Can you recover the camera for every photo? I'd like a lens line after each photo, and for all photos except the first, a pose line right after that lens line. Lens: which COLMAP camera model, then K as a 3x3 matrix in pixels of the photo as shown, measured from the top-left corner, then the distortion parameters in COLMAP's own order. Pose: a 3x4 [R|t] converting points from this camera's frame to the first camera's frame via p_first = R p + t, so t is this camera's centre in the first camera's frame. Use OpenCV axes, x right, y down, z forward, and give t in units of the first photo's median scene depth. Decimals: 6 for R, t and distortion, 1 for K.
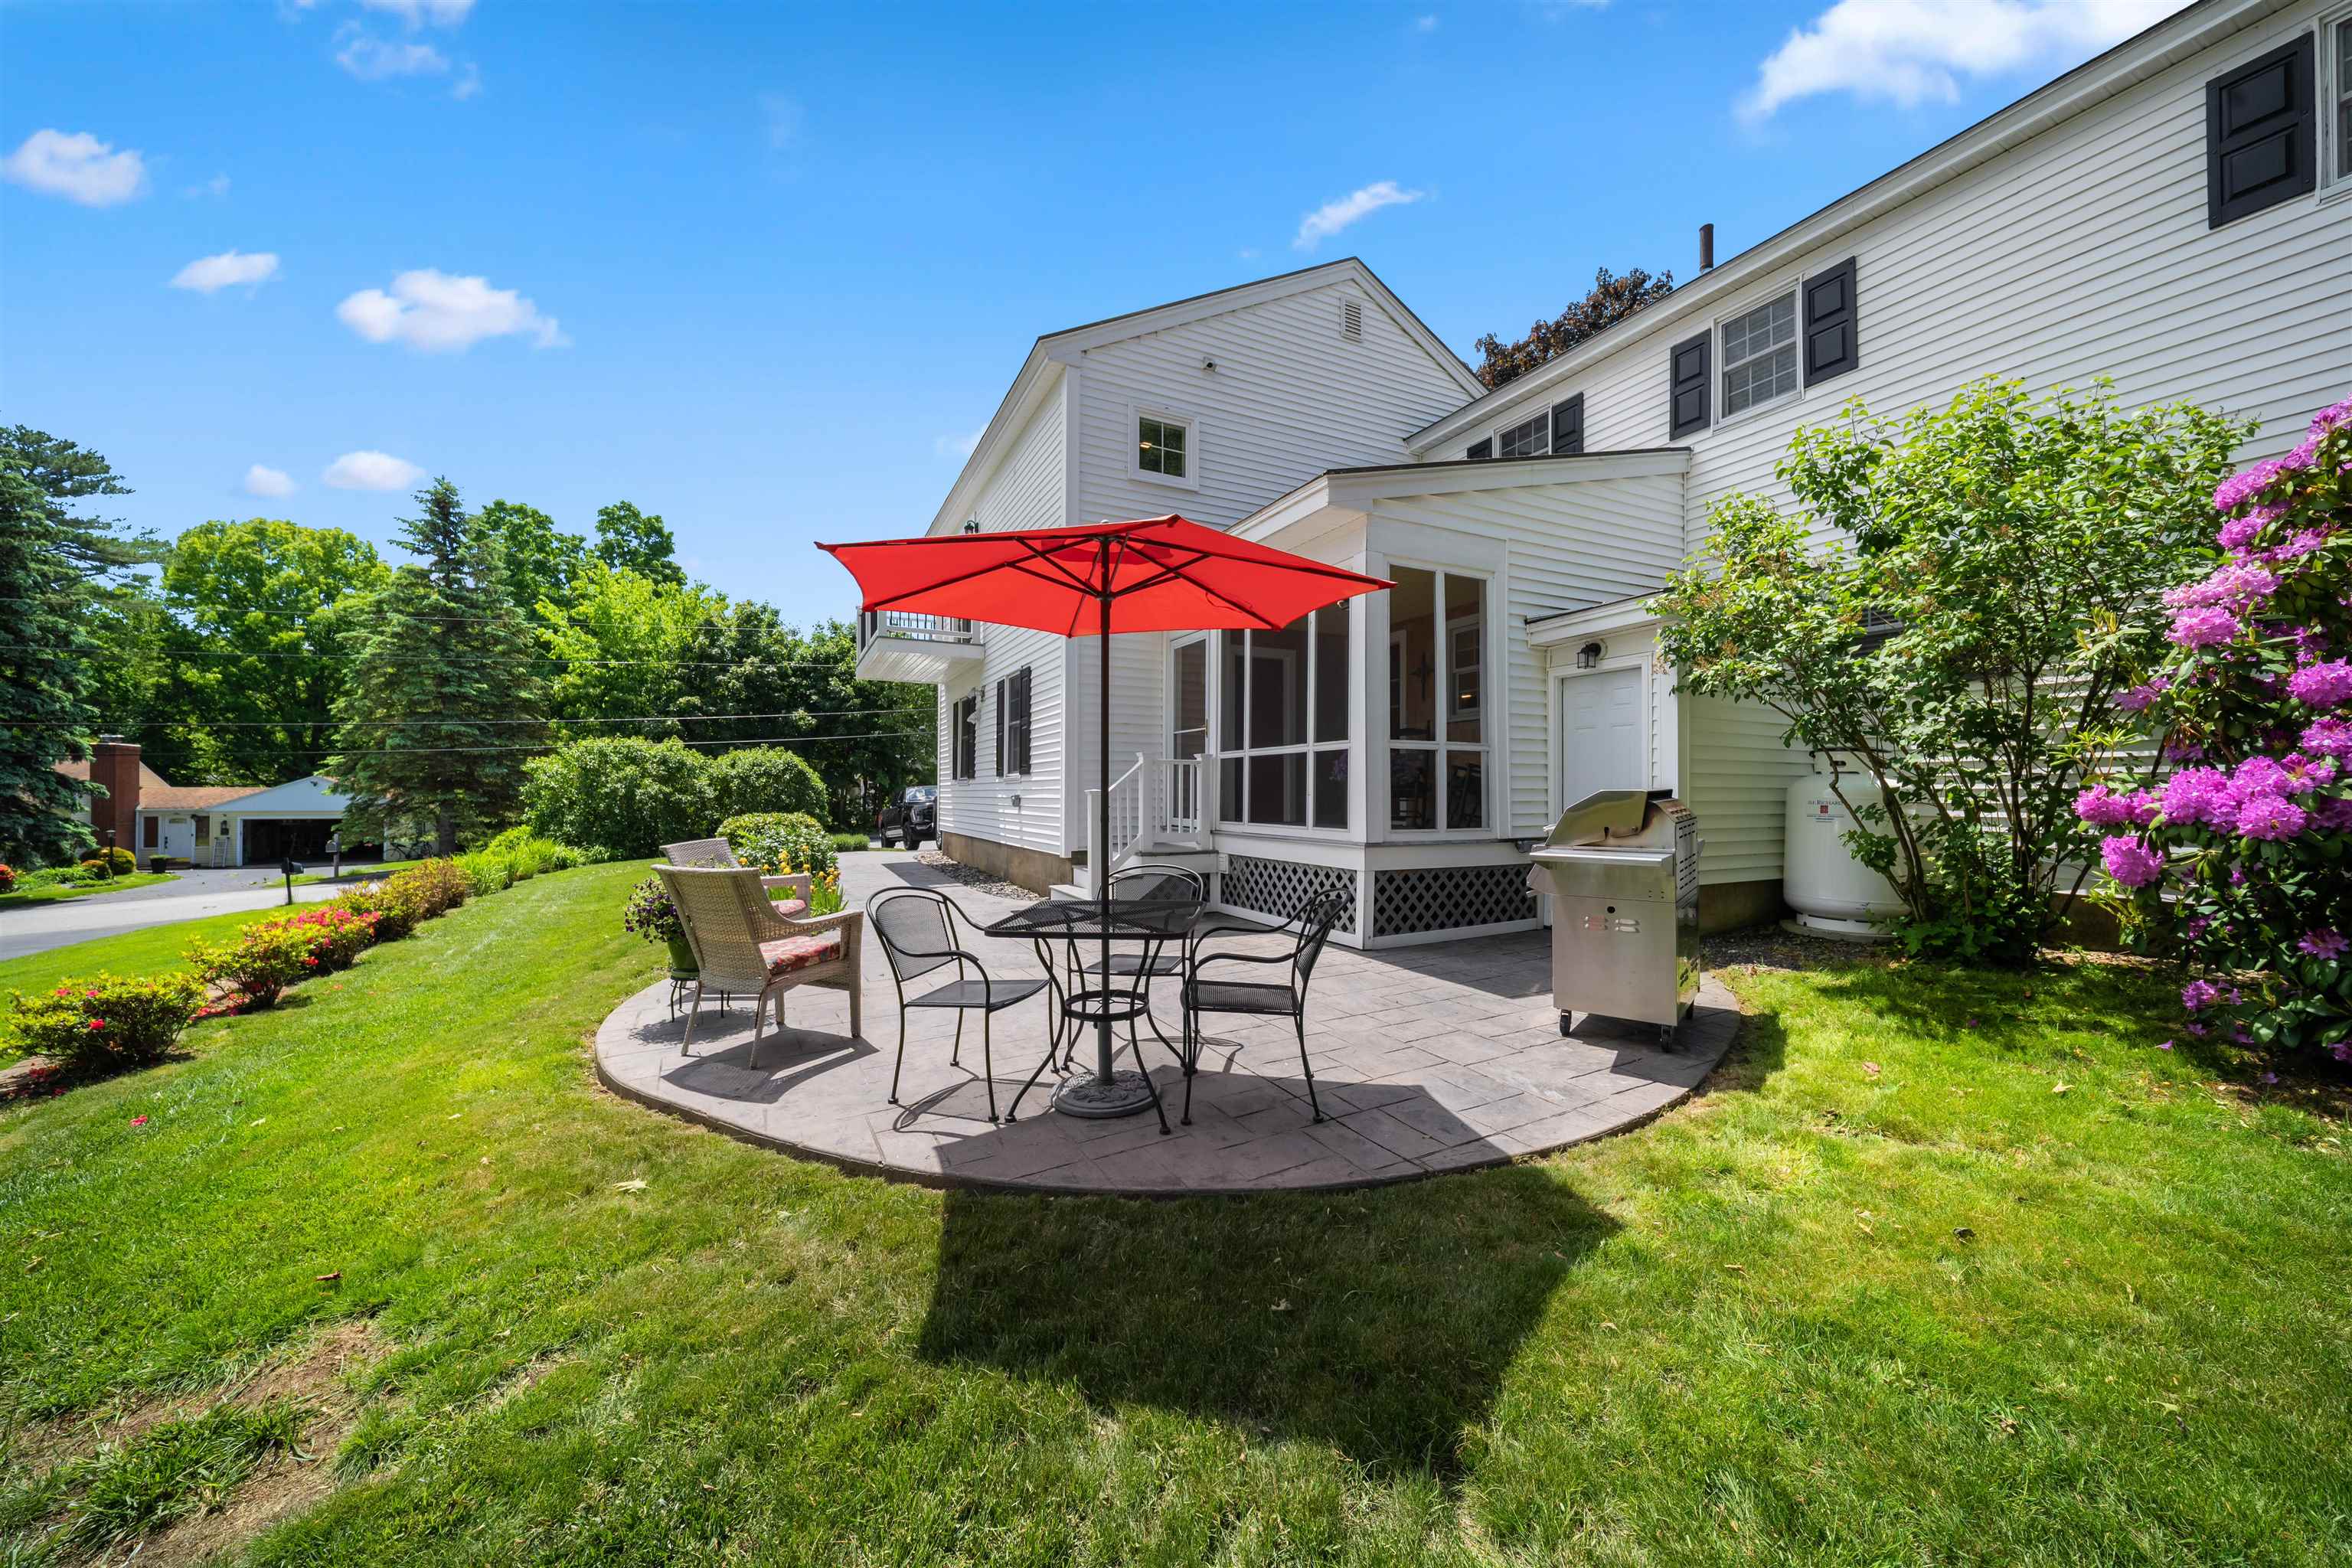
lens RADIAL K [[844.2, 0, 1181.3], [0, 844.2, 788.7], [0, 0, 1]] dist [-0.002872, -0.001438]
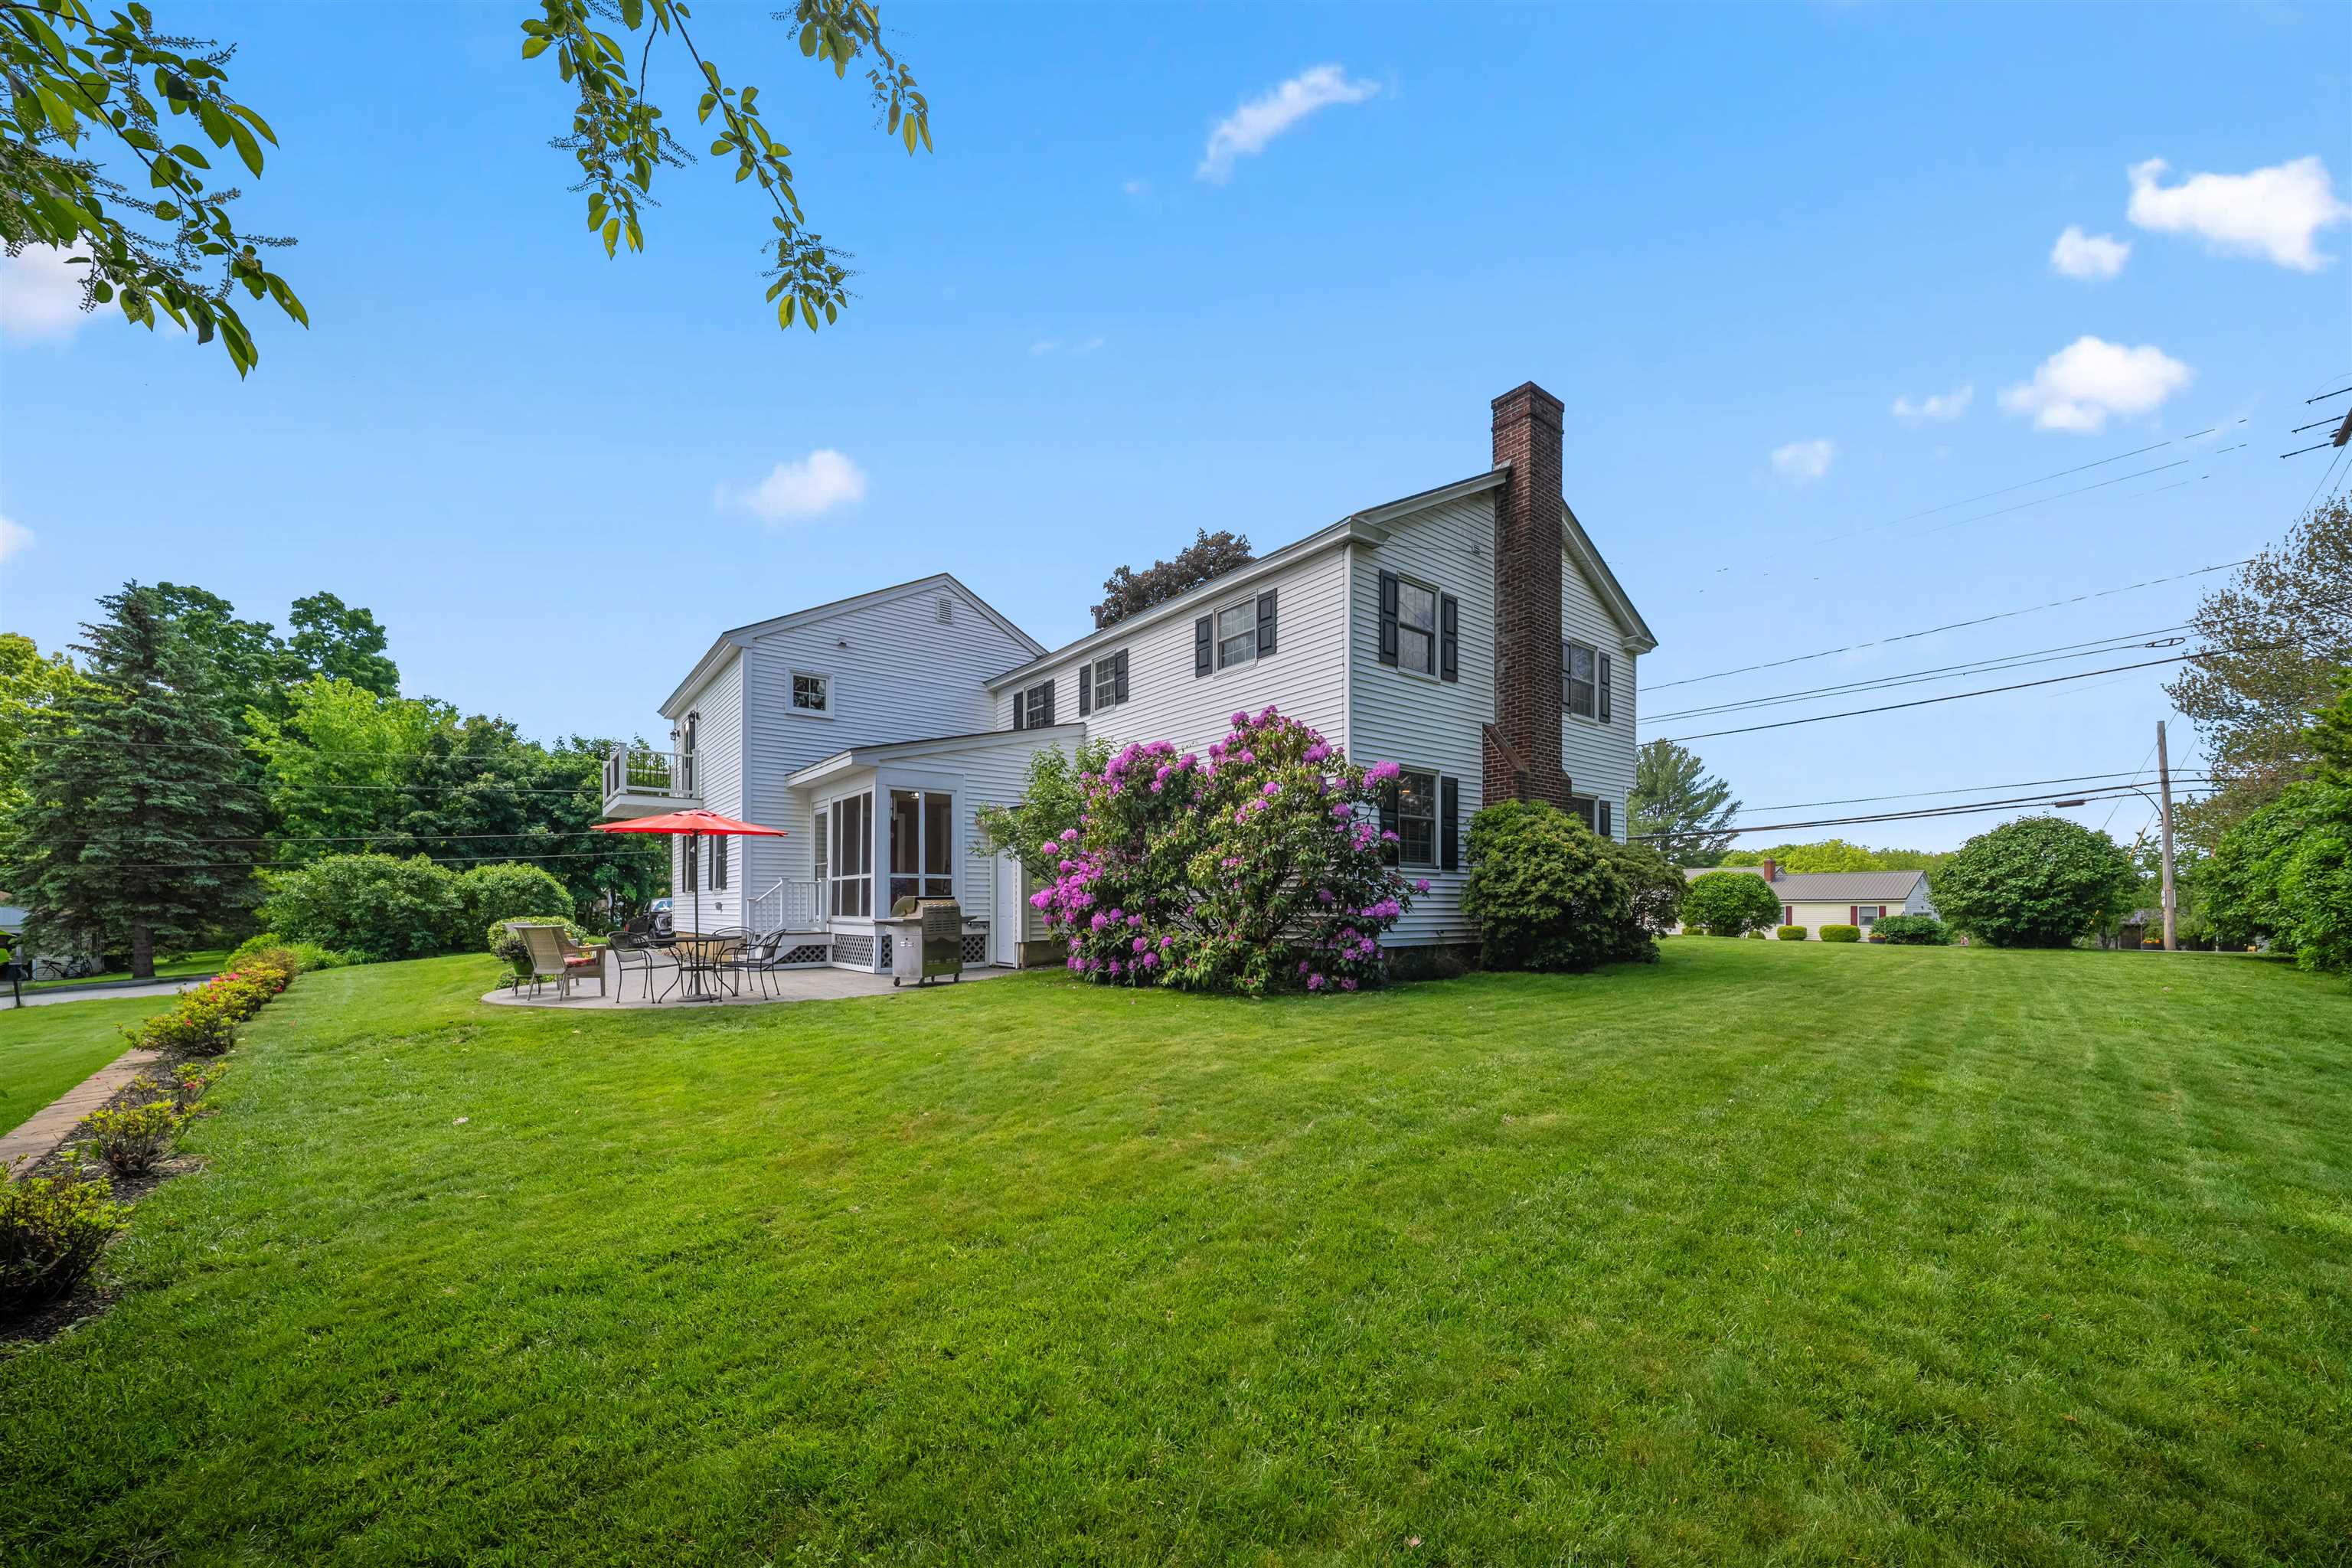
lens RADIAL K [[844.2, 0, 1155.7], [0, 844.2, 891.2], [0, 0, 1]] dist [-0.002872, -0.001438]
pose [[0.976901, 0.002913, 0.213674, 0.108640], [-0.000026, 0.999909, -0.013512, 0.003228], [-0.213694, 0.013195, 0.976812, -0.287170]]
